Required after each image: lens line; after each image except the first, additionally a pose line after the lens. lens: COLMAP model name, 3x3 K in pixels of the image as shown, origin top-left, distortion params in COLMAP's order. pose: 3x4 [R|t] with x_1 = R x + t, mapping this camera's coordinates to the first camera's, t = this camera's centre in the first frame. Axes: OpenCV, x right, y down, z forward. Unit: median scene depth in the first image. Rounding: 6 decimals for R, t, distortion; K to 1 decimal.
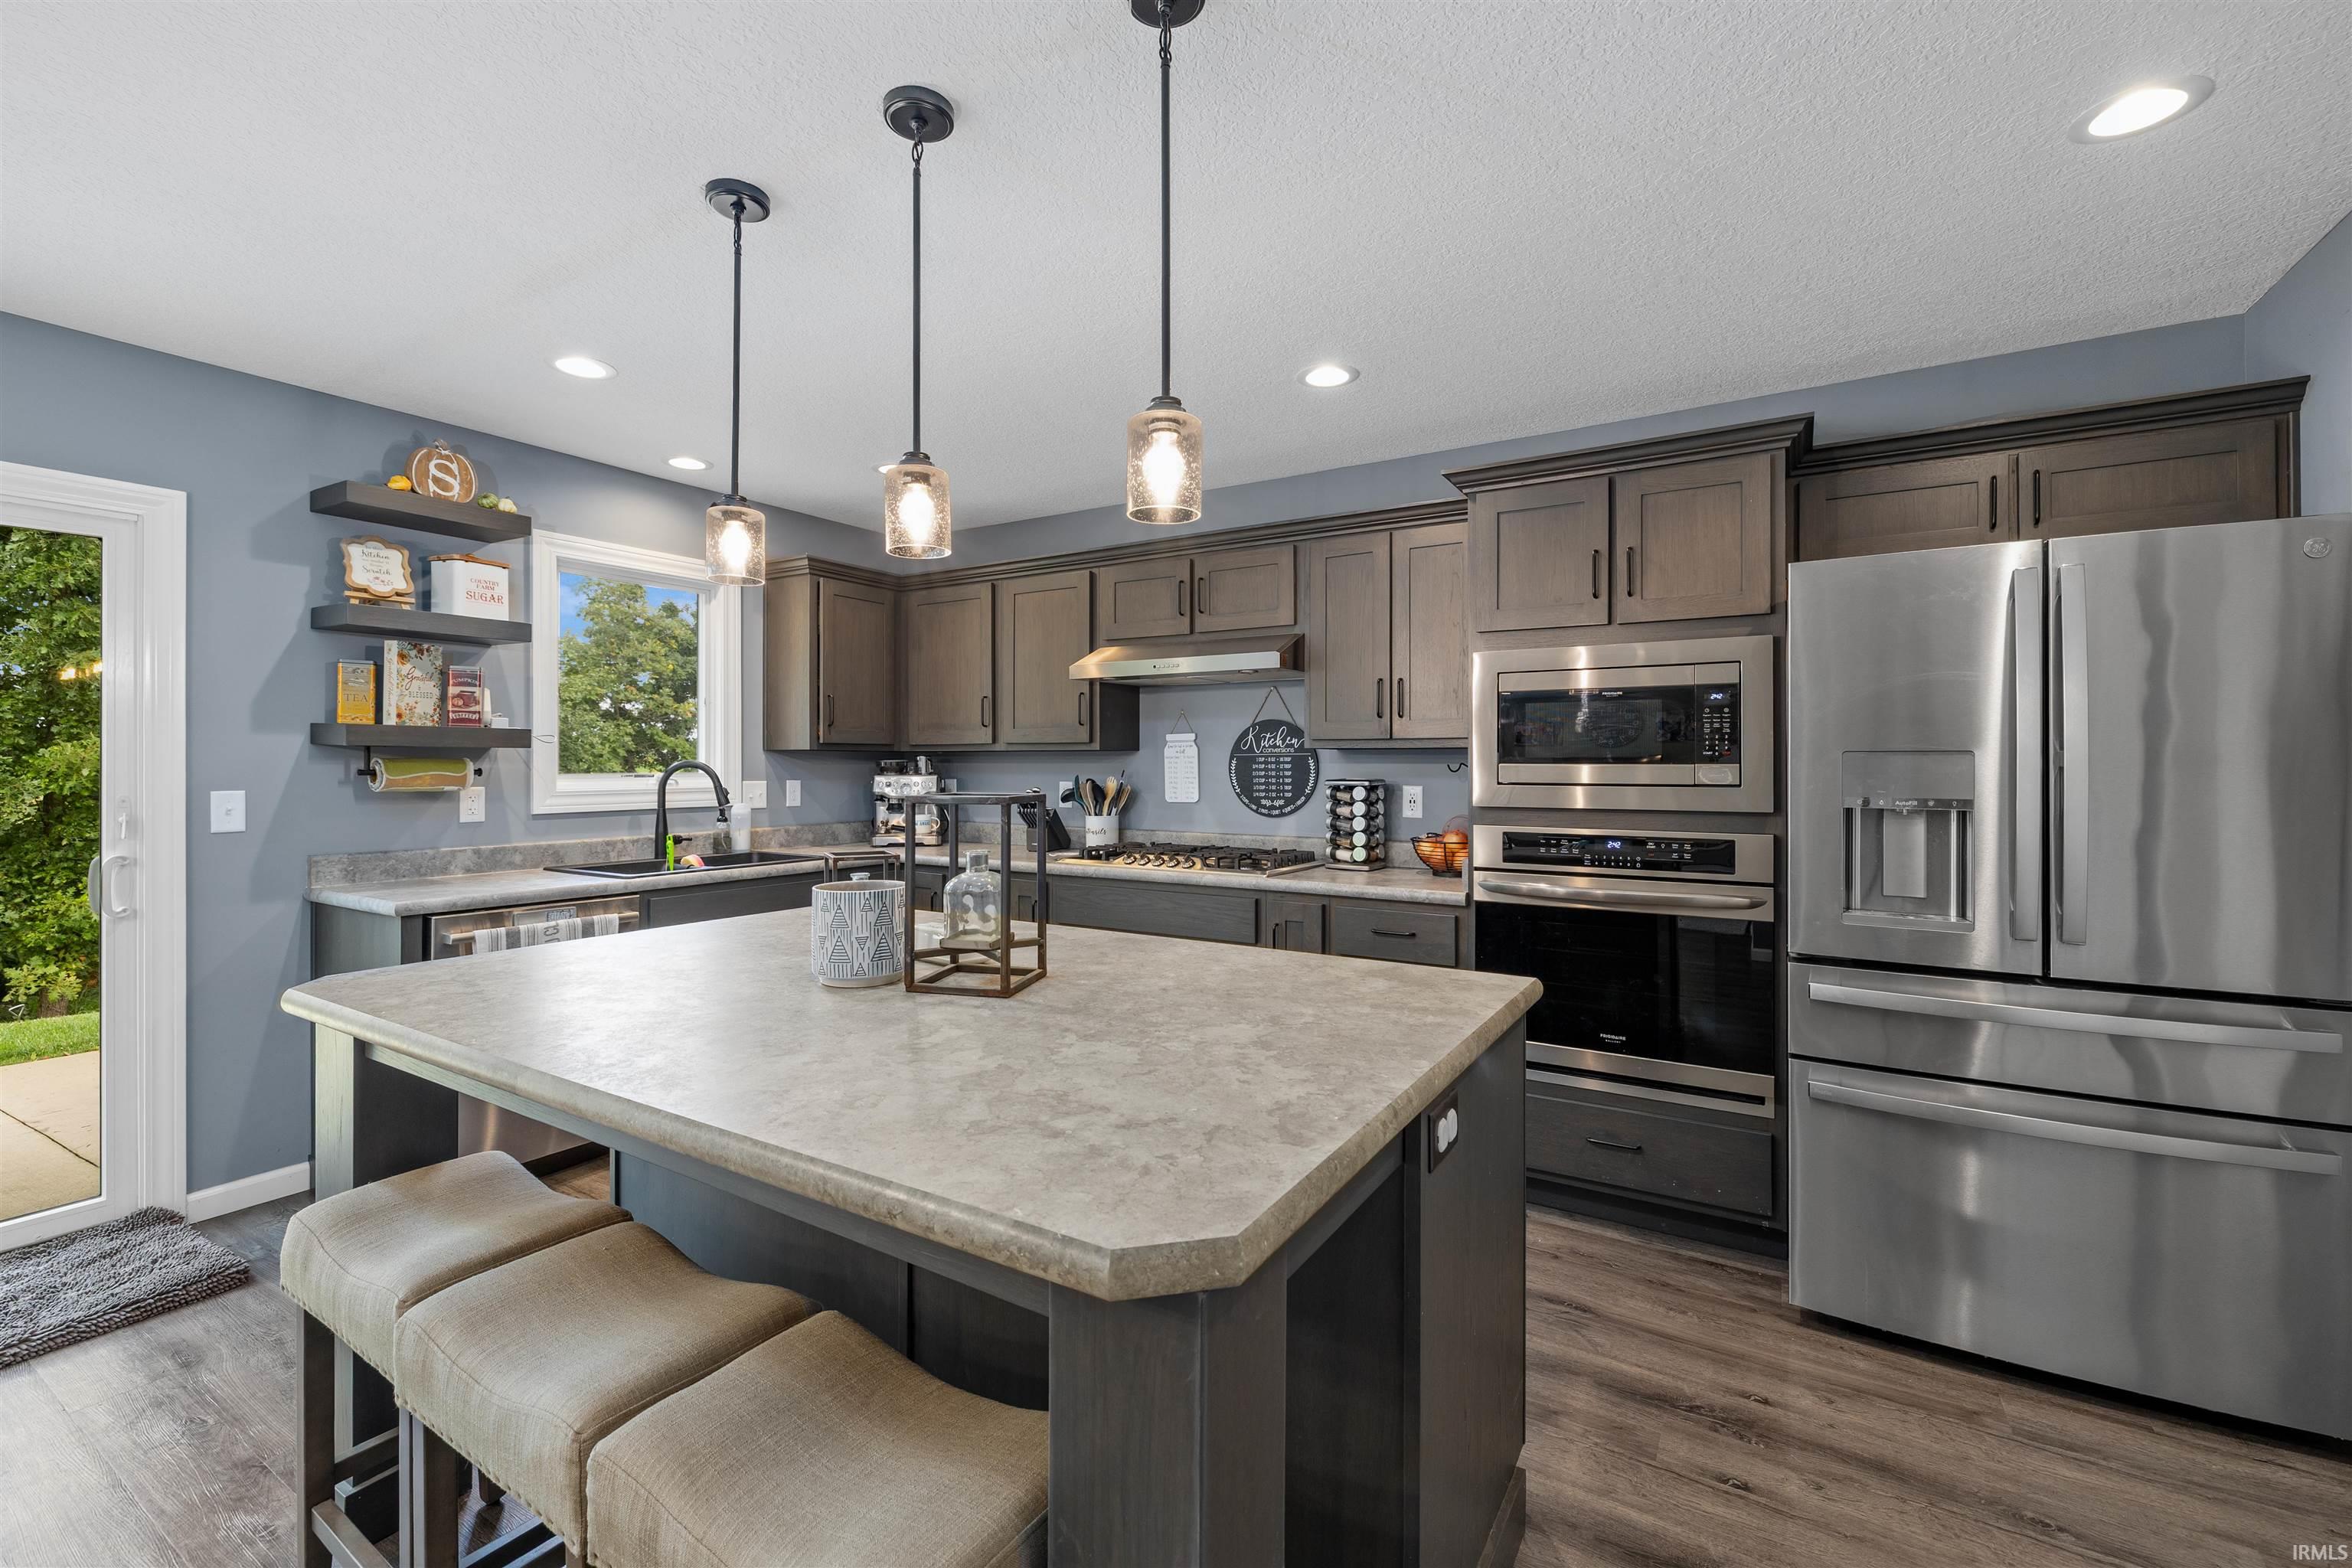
lens RADIAL K [[986.6, 0, 1169.0], [0, 986.6, 775.2], [0, 0, 1]] dist [-0.000666, -0.000008]
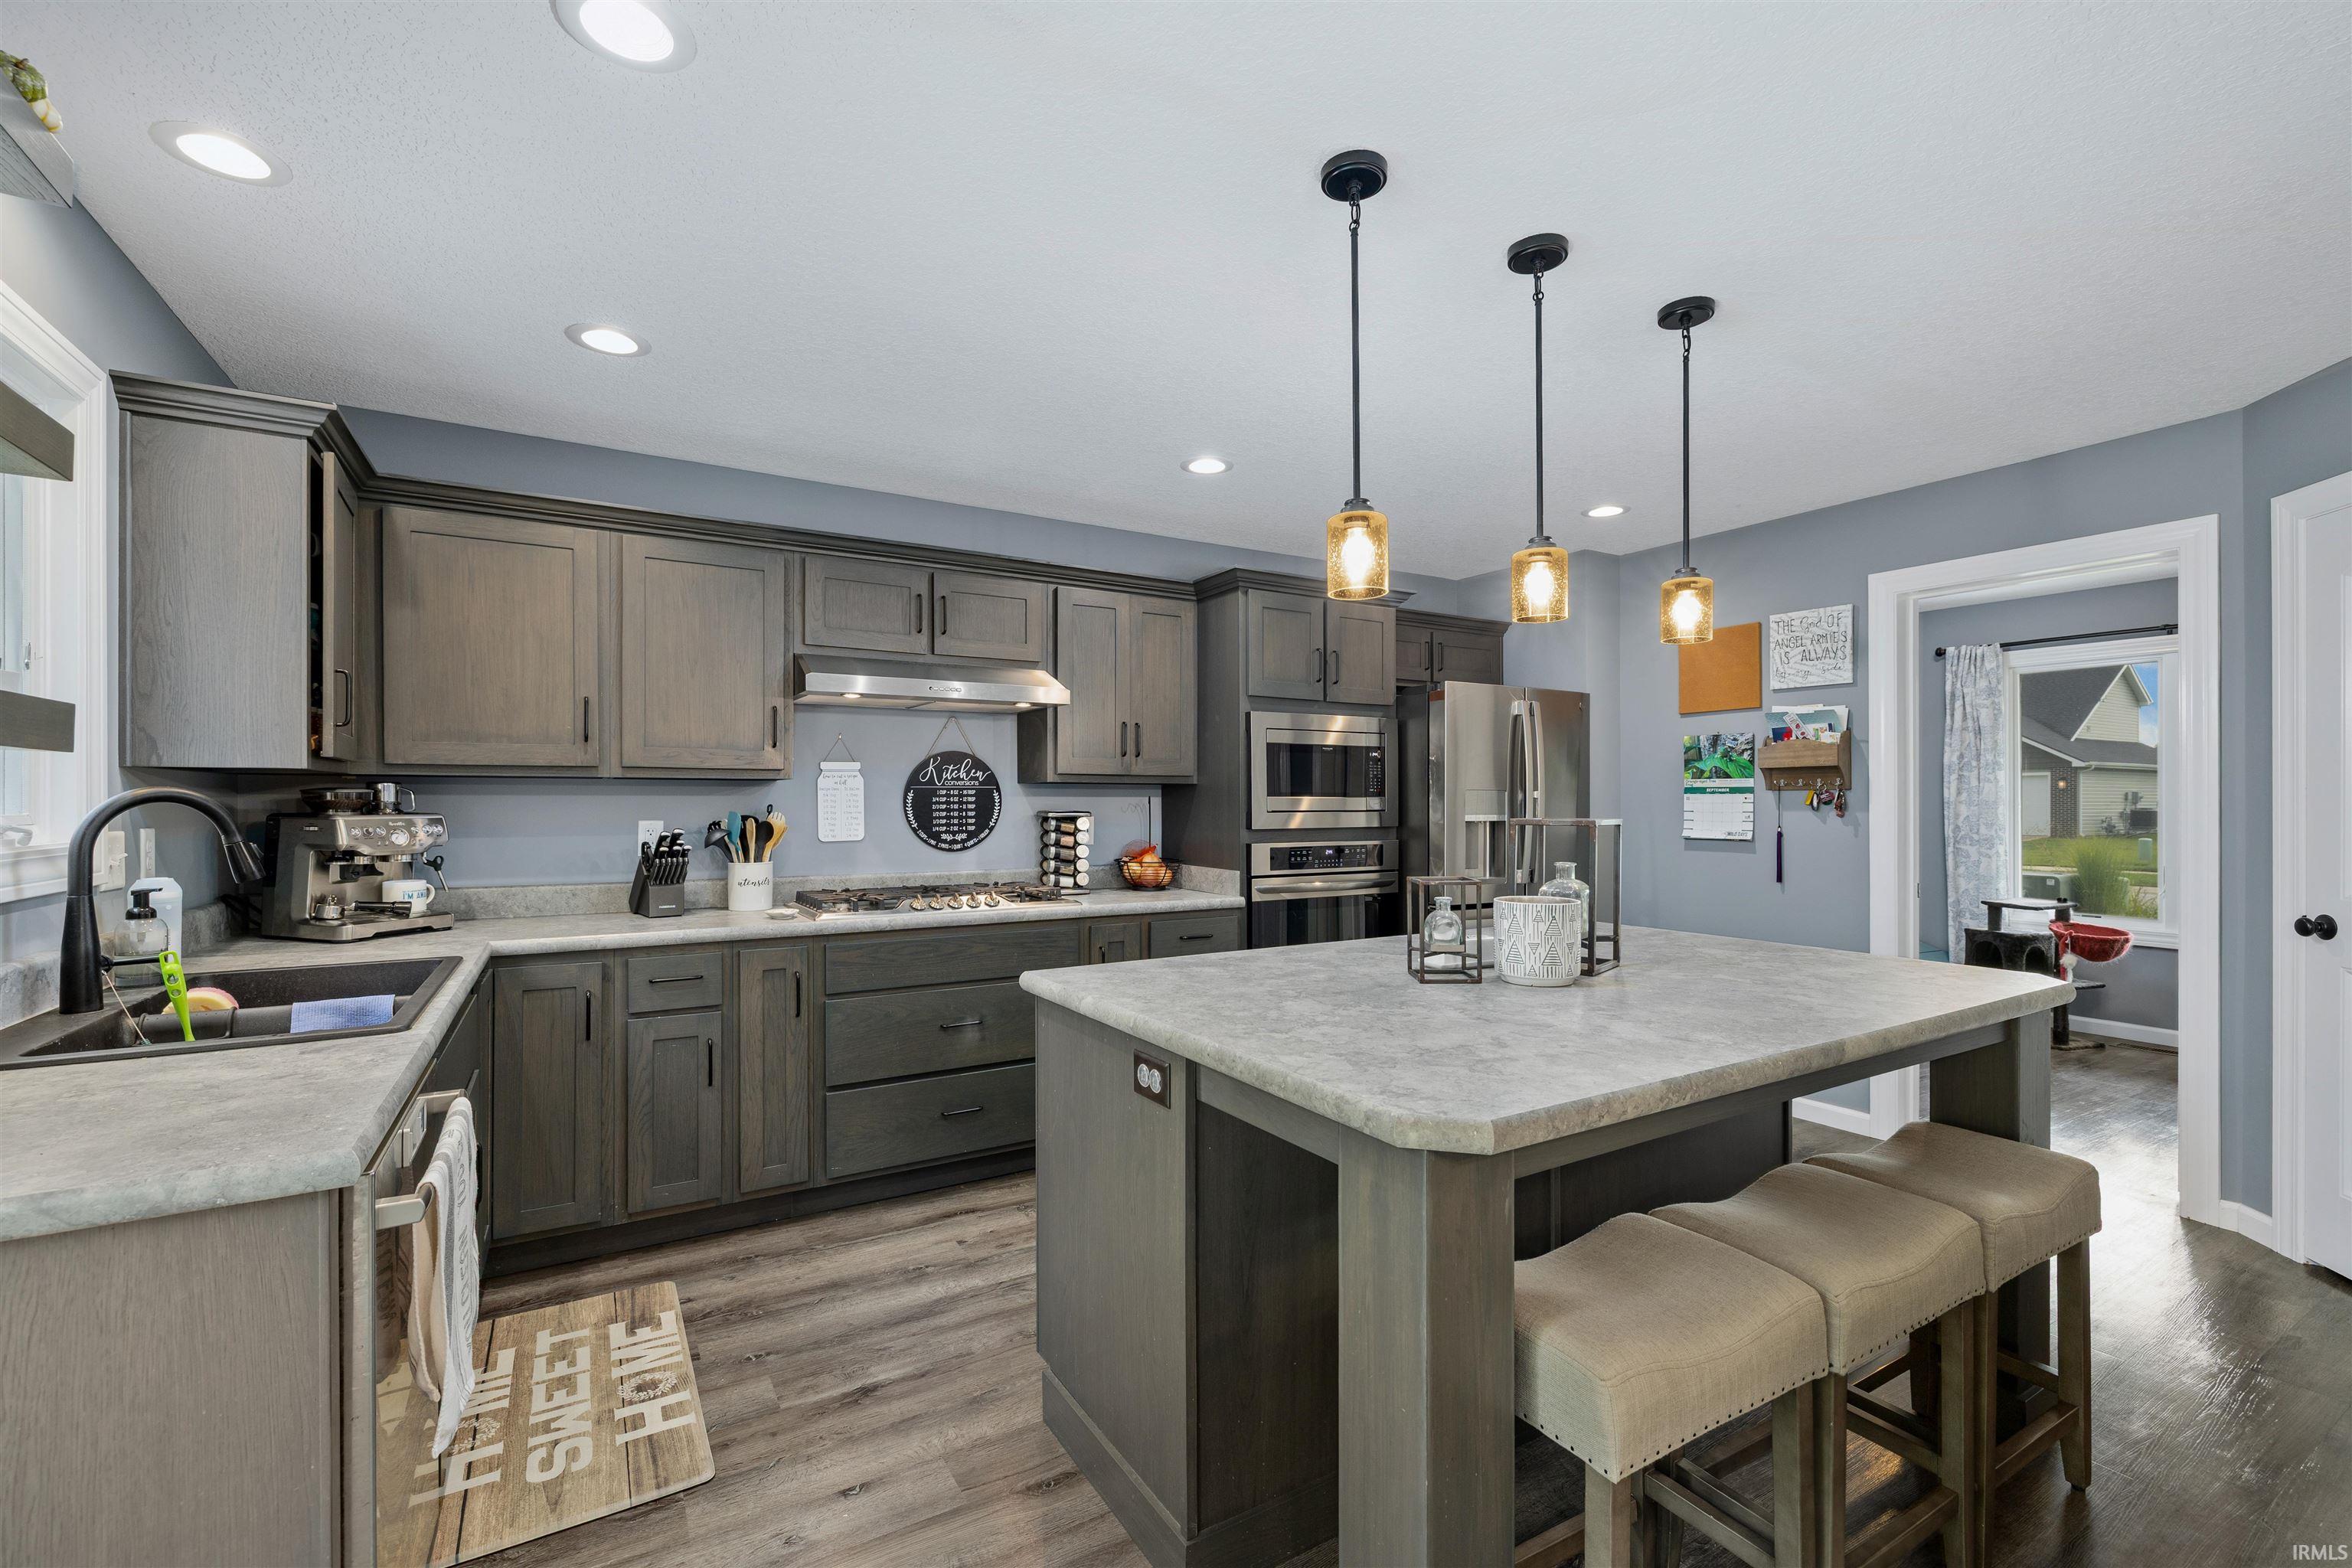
lens RADIAL K [[993.0, 0, 1170.6], [0, 993.0, 804.0], [0, 0, 1]] dist [-0.000078, -0.000012]
pose [[0.461717, -0.004579, 0.887015, -0.761190], [0.010424, 0.999946, -0.000264, -0.002179], [-0.886966, 0.009369, 0.461740, 0.413790]]
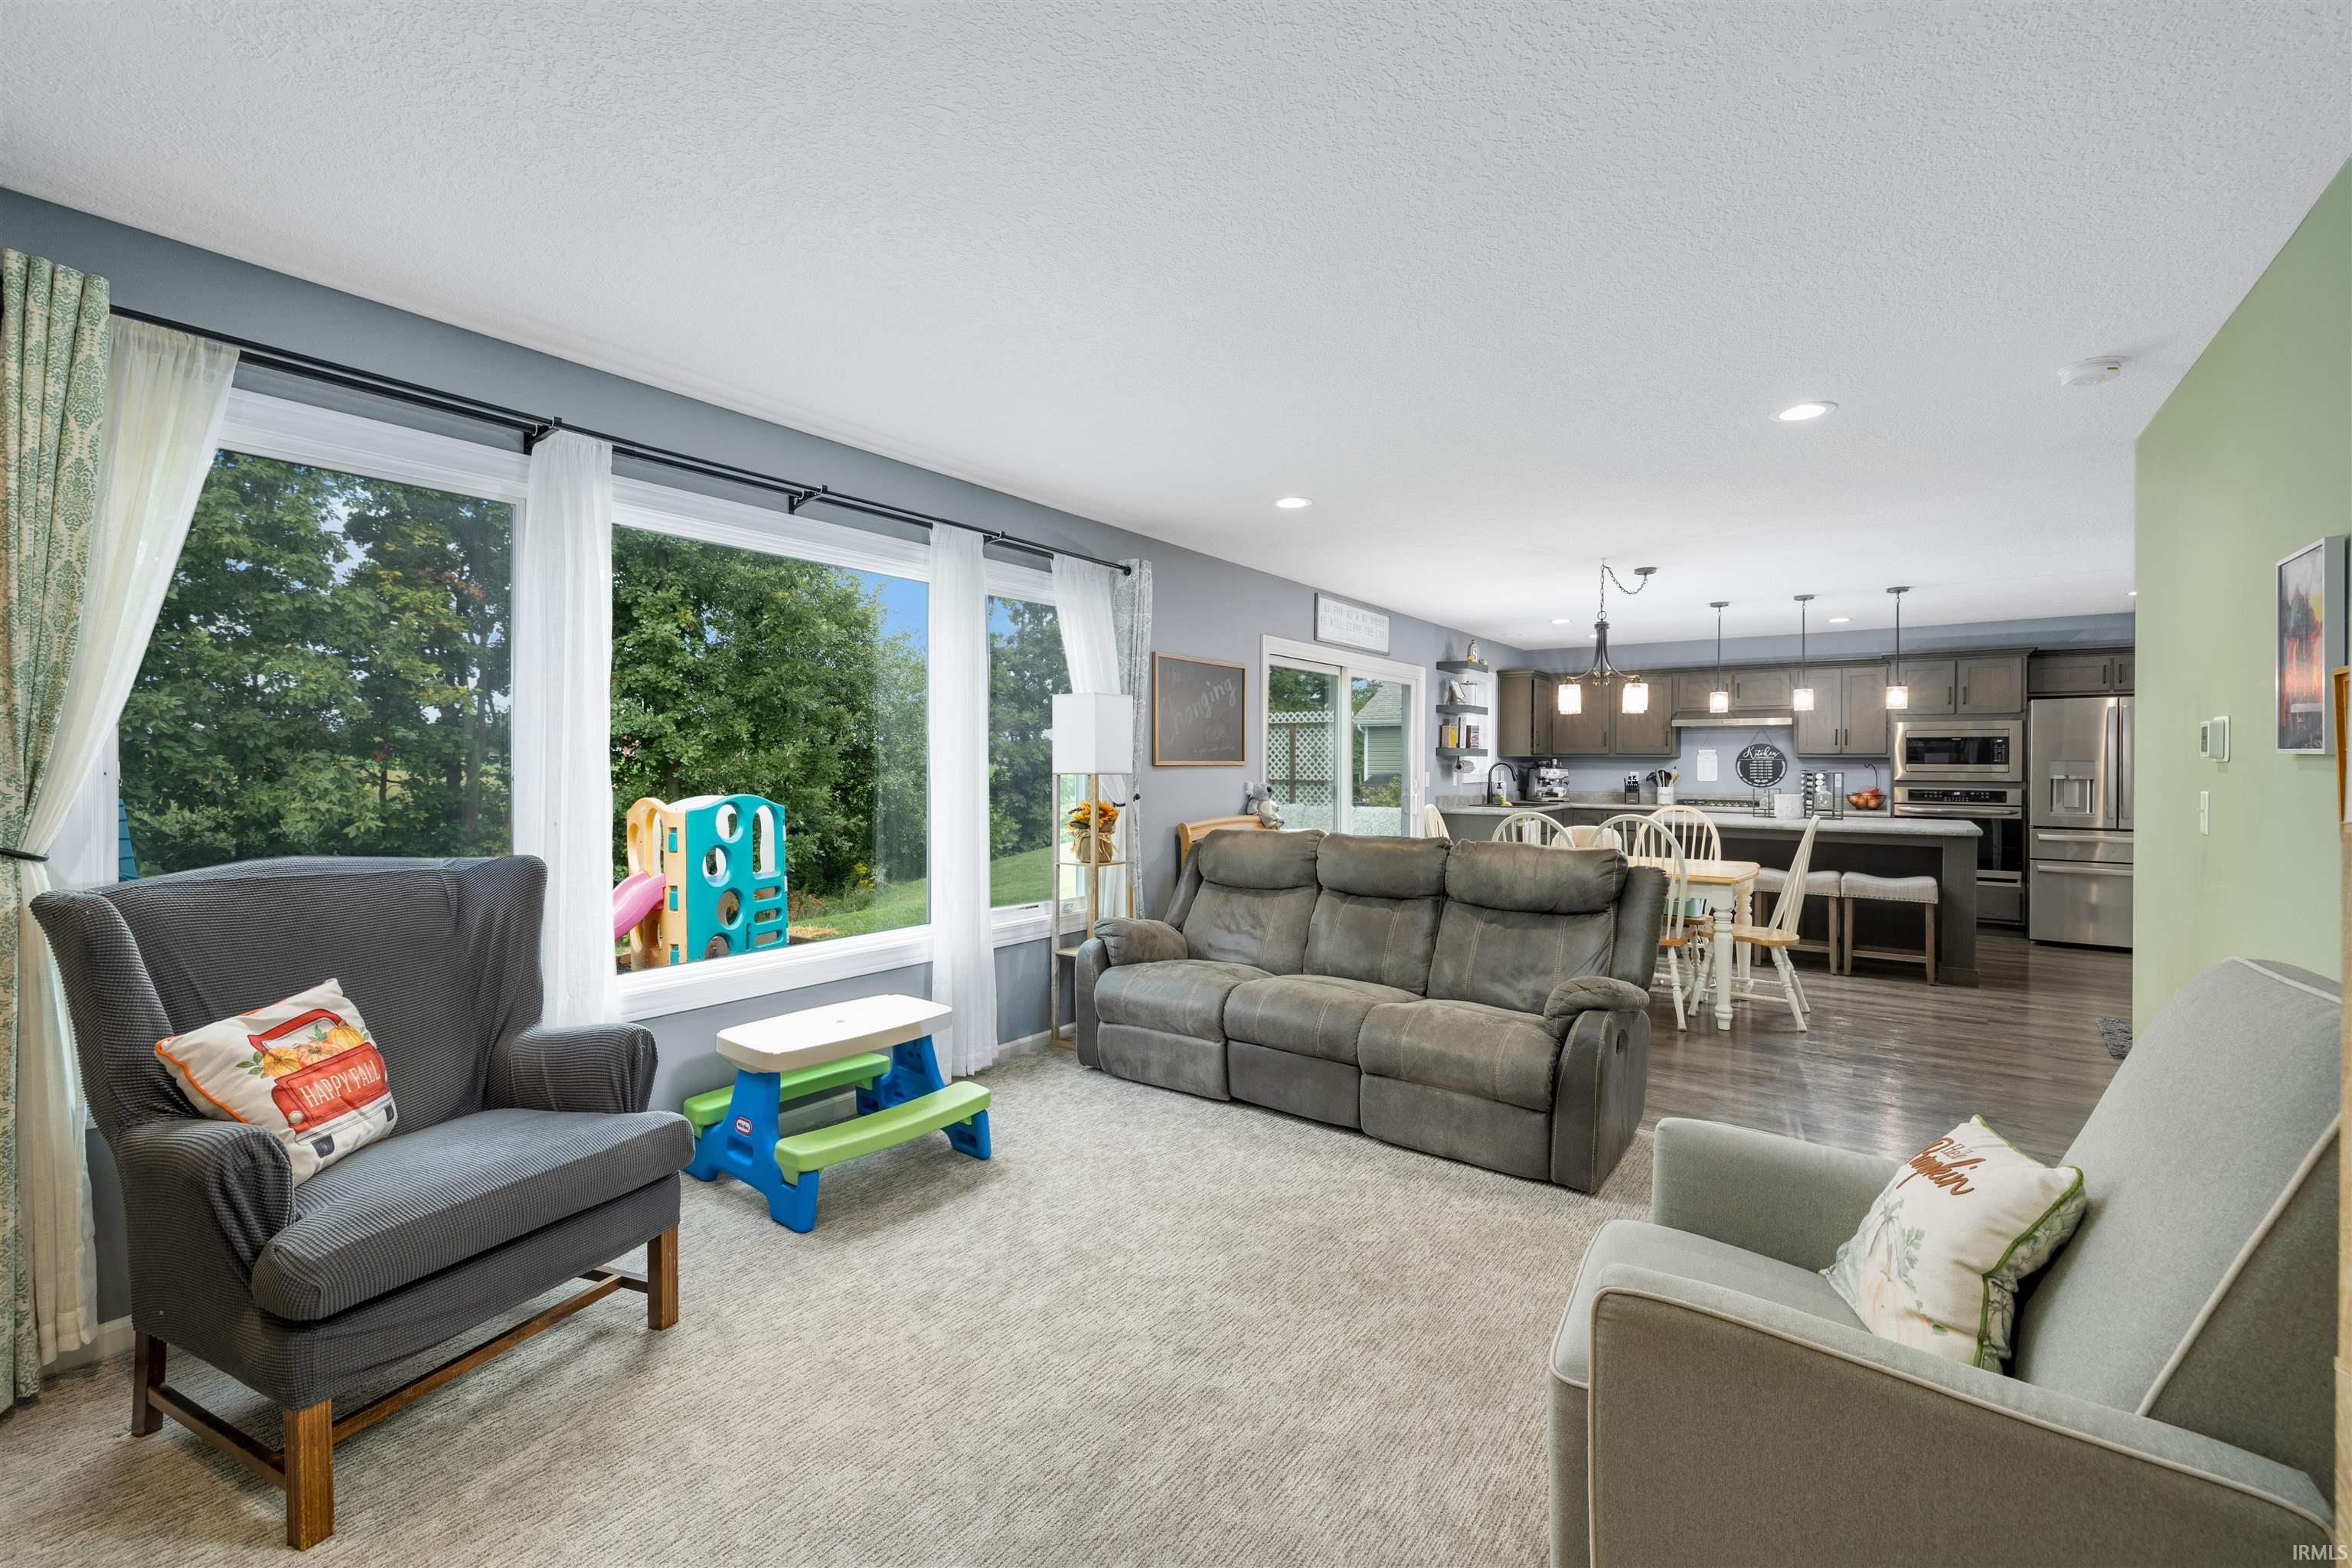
lens RADIAL K [[979.7, 0, 1168.0], [0, 979.7, 777.7], [0, 0, 1]] dist [-0.002065, -0.000045]
pose [[0.996312, 0.005270, -0.085640, -1.195945], [-0.004871, 0.999976, 0.004869, 0.018372], [0.085664, -0.004434, 0.996314, -1.516077]]
